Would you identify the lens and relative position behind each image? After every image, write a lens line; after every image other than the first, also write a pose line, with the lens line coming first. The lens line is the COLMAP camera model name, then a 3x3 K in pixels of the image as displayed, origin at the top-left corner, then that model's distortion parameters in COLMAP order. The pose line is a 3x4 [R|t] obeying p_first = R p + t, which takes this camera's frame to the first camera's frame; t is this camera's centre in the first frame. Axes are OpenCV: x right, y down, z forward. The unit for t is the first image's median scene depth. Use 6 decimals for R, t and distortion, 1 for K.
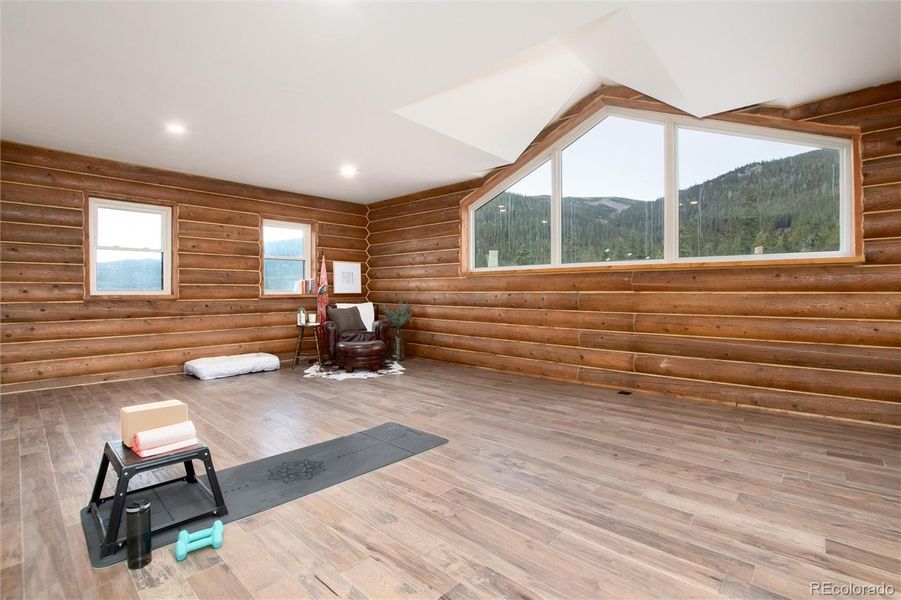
lens RADIAL K [[440.1, 0, 450.0], [0, 440.1, 295.1], [0, 0, 1]] dist [-0.004711, -0.000299]
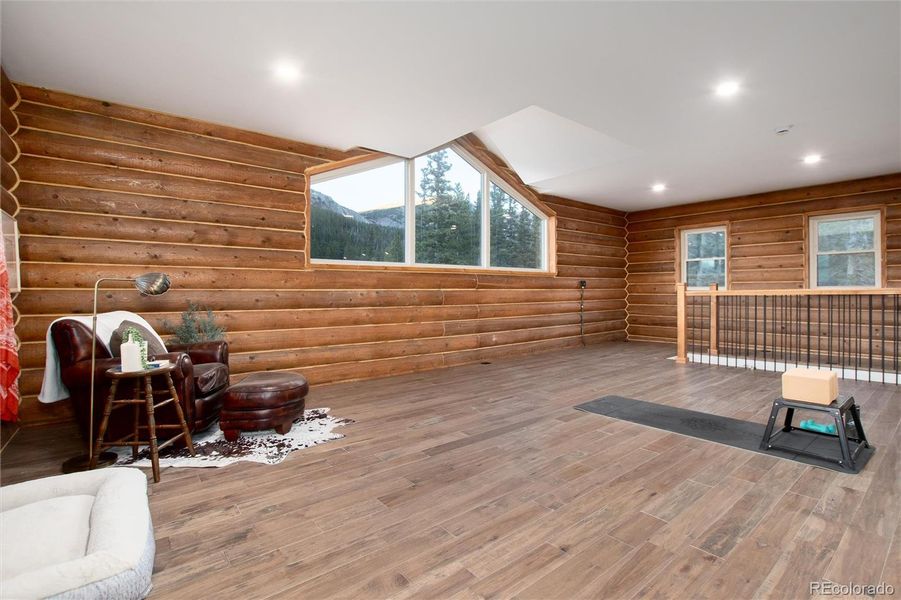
lens RADIAL K [[403.2, 0, 449.3], [0, 403.2, 294.0], [0, 0, 1]] dist [0.000941, 0.000002]
pose [[0.180558, -0.008961, 0.983524, -0.714747], [0.013950, 0.999881, 0.006549, -0.001294], [-0.983465, 0.012538, 0.180661, 0.752152]]
